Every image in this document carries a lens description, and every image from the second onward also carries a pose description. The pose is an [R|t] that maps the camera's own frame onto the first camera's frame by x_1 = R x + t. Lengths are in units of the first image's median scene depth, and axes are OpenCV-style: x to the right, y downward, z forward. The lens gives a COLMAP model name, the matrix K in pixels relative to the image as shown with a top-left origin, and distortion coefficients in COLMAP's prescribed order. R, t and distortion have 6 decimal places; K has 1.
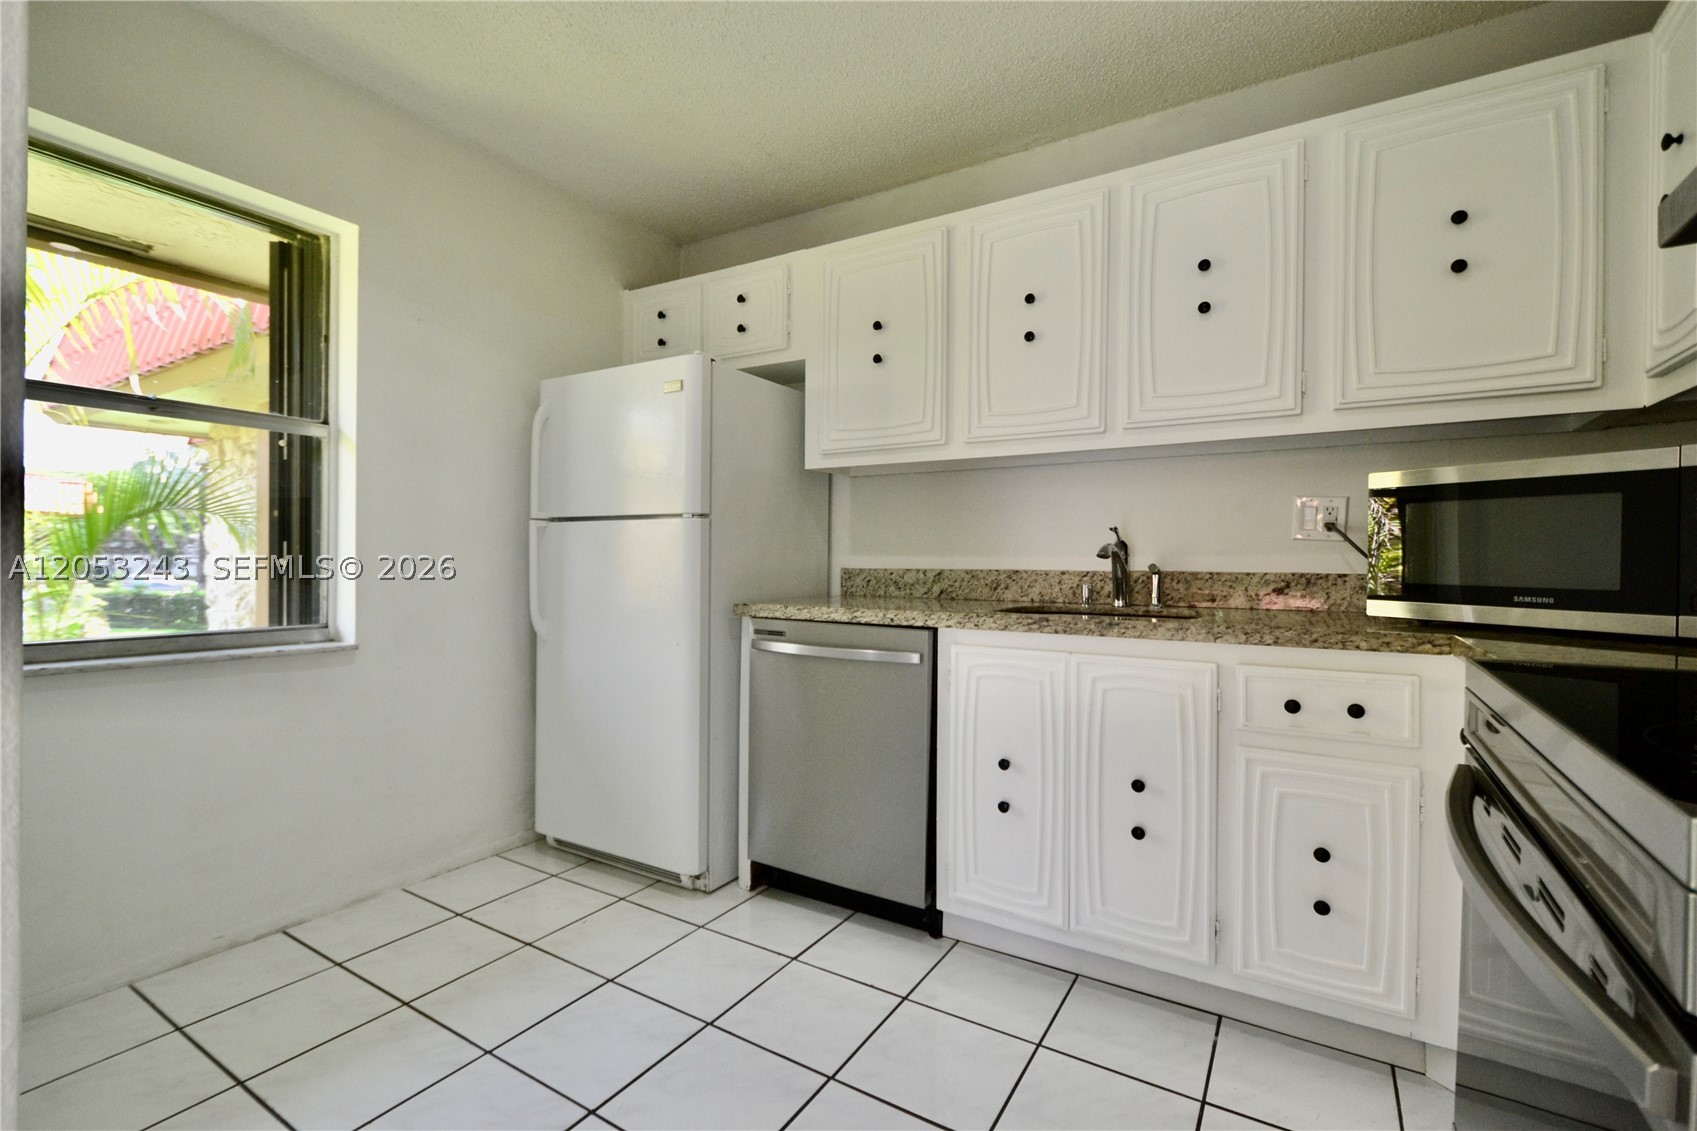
lens RADIAL K [[759.7, 0, 854.5], [0, 759.7, 565.2], [0, 0, 1]] dist [0.000350, -0.004935]
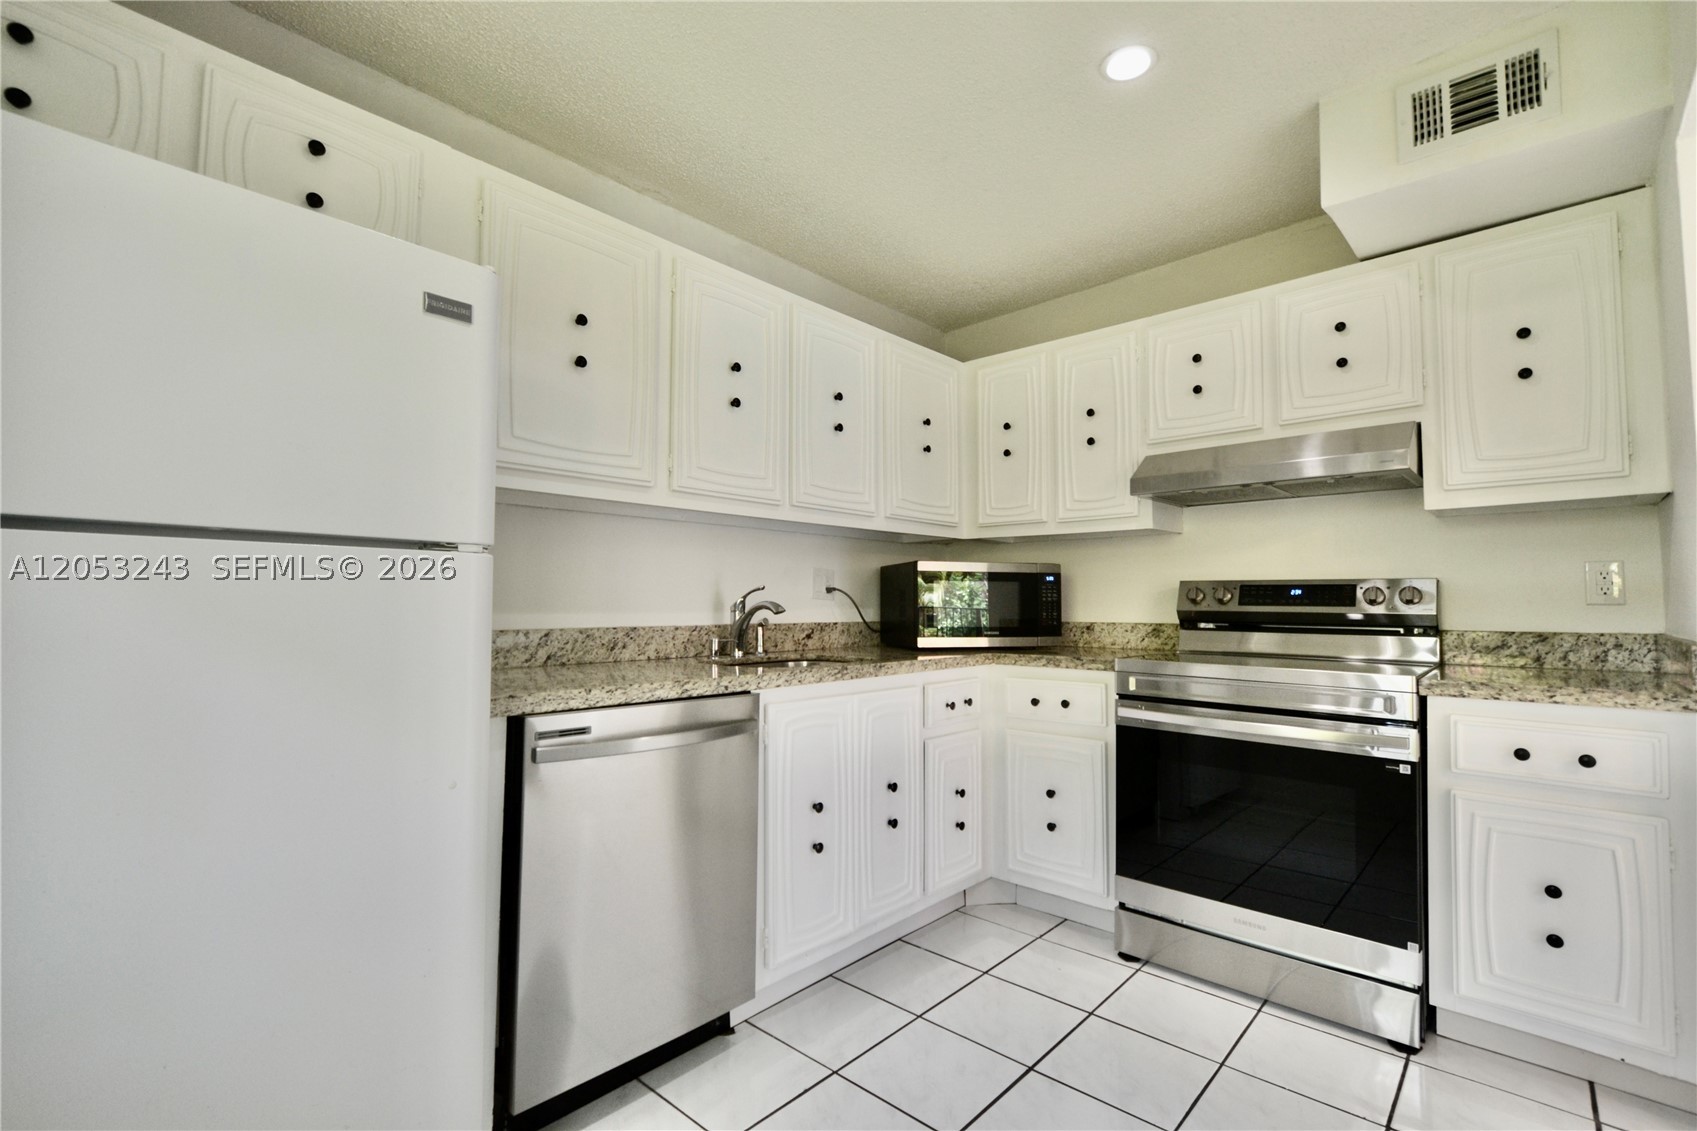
lens RADIAL K [[759.7, 0, 854.5], [0, 759.7, 565.2], [0, 0, 1]] dist [0.000350, -0.004935]
pose [[0.178636, 0.047794, 0.982754, -0.730697], [0.007922, 0.998717, -0.050010, -0.022806], [-0.983883, 0.016719, 0.178028, 0.632306]]
